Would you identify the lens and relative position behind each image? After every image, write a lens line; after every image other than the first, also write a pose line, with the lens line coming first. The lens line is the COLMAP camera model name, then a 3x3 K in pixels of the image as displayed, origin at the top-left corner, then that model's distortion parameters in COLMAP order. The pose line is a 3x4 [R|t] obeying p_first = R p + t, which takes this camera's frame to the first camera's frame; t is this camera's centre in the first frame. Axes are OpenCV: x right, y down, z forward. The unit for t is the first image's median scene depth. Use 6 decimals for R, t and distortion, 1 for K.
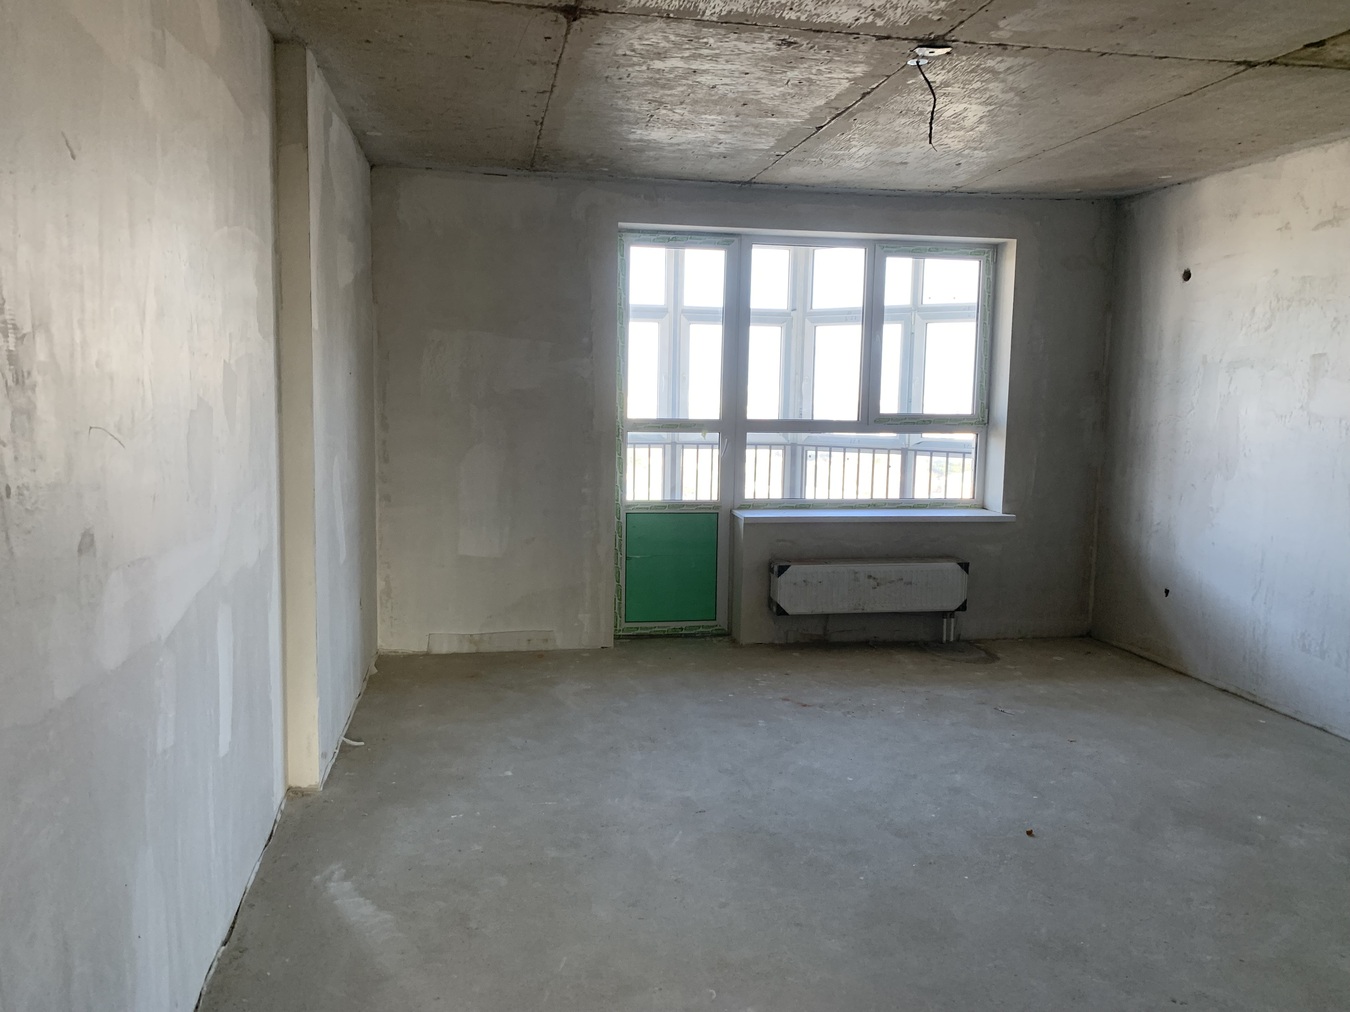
lens RADIAL K [[1039.5, 0, 668.8], [0, 1039.5, 501.9], [0, 0, 1]] dist [0.084215, -0.058633]
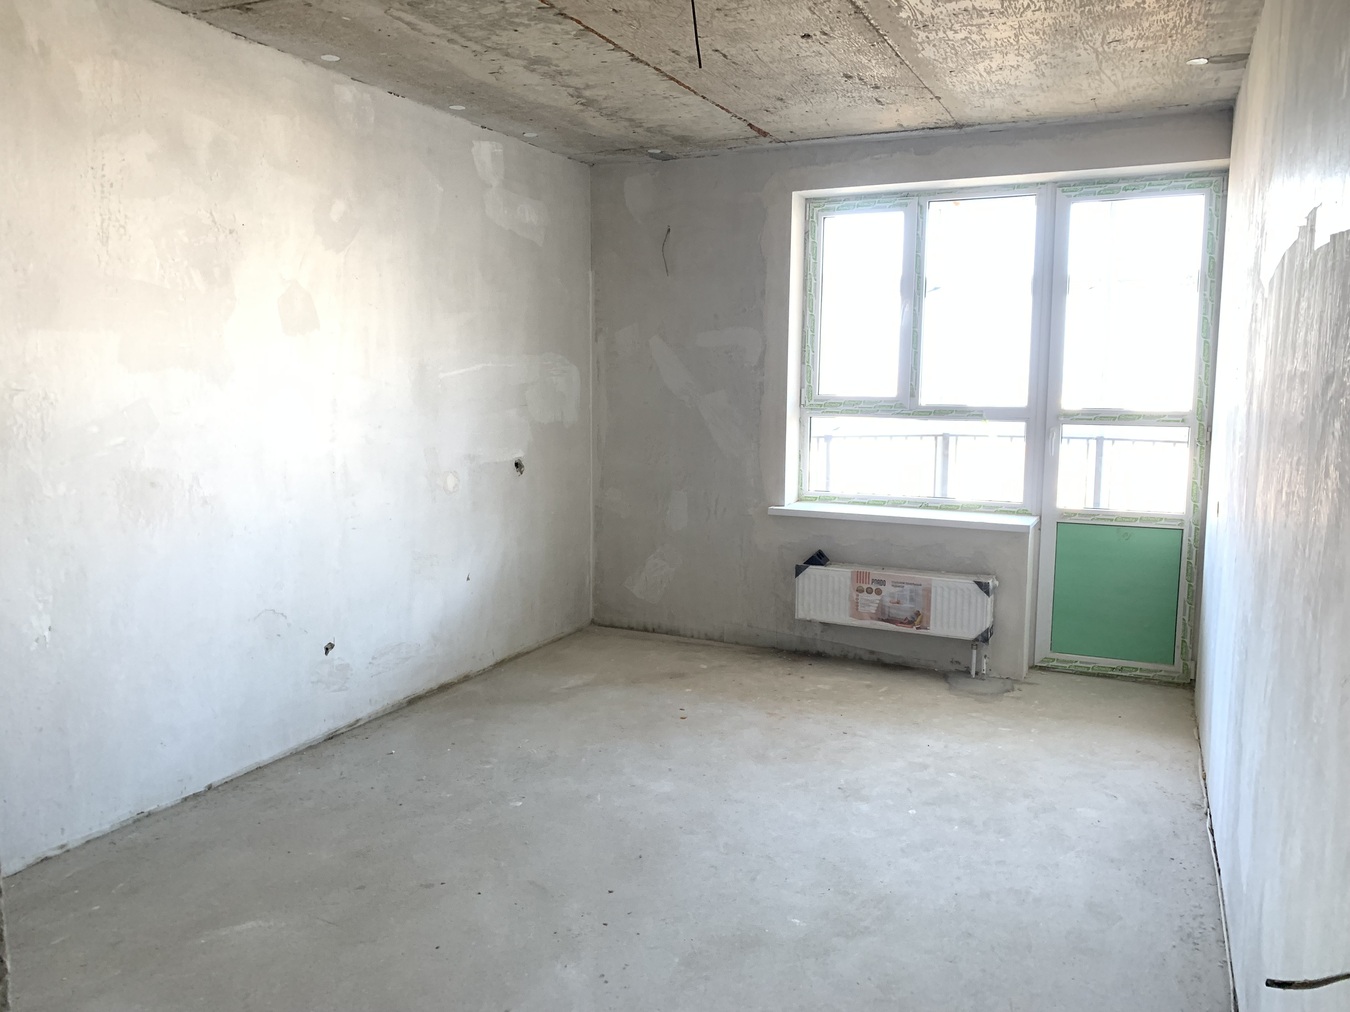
lens RADIAL K [[1130.6, 0, 672.5], [0, 1130.6, 500.1], [0, 0, 1]] dist [0.080033, 0.004368]
pose [[0.824756, 0.058486, -0.562456, 0.555078], [-0.059978, 0.998074, 0.015833, -0.004502], [0.562299, 0.020677, 0.826675, 0.134348]]
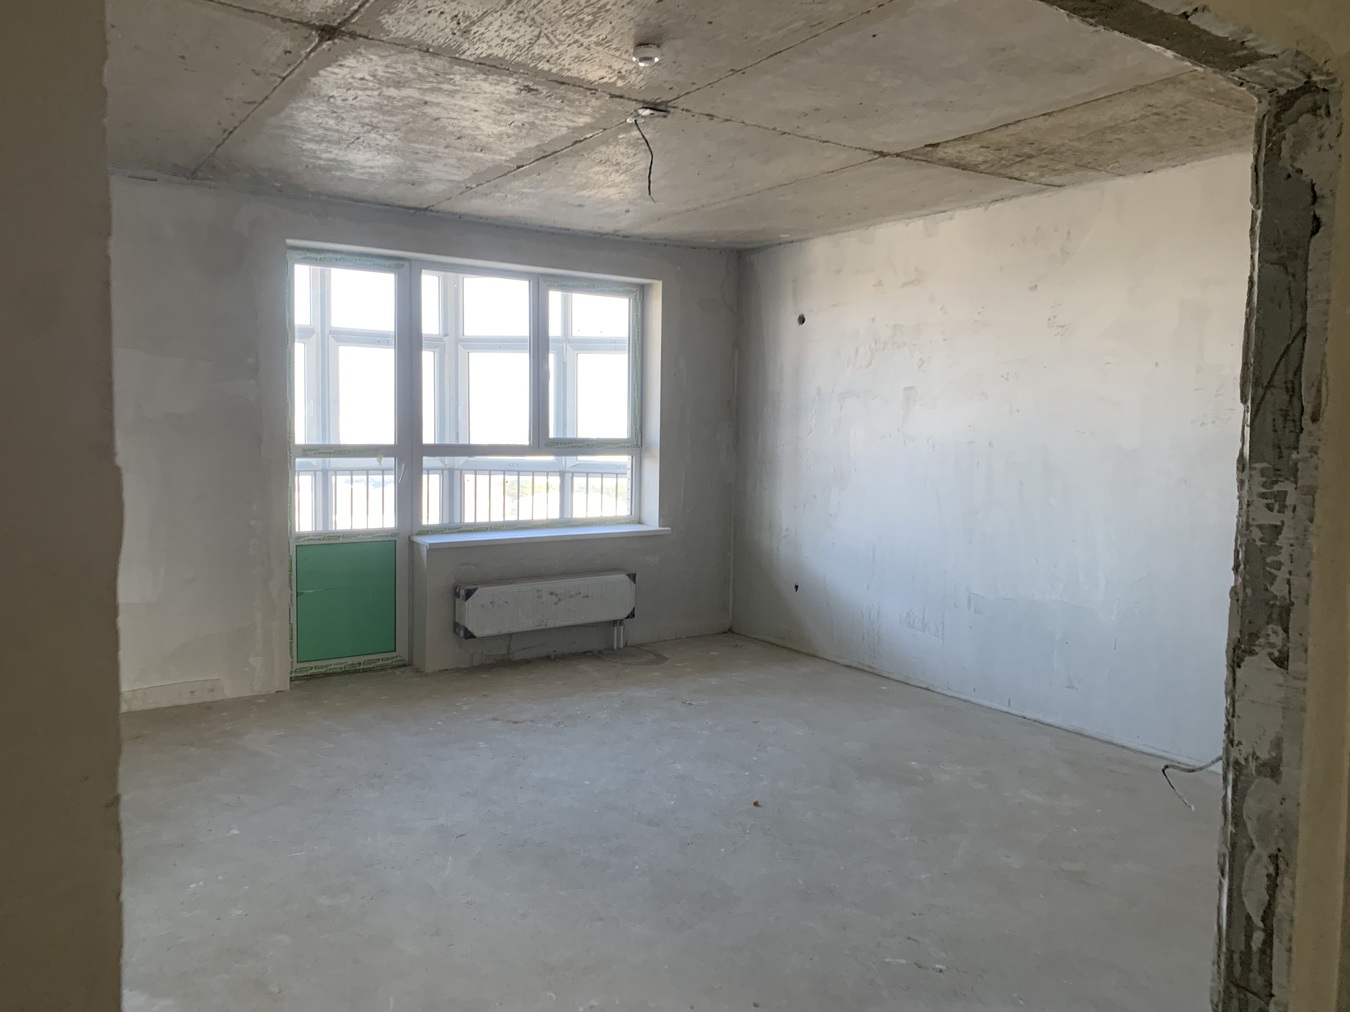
lens RADIAL K [[1039.5, 0, 664.5], [0, 1039.5, 499.8], [0, 0, 1]] dist [0.084215, -0.058633]
pose [[0.919062, -0.034829, 0.392571, -0.126231], [0.044793, 0.998864, -0.016247, 0.000014], [-0.391559, 0.032517, 0.919578, -0.008128]]
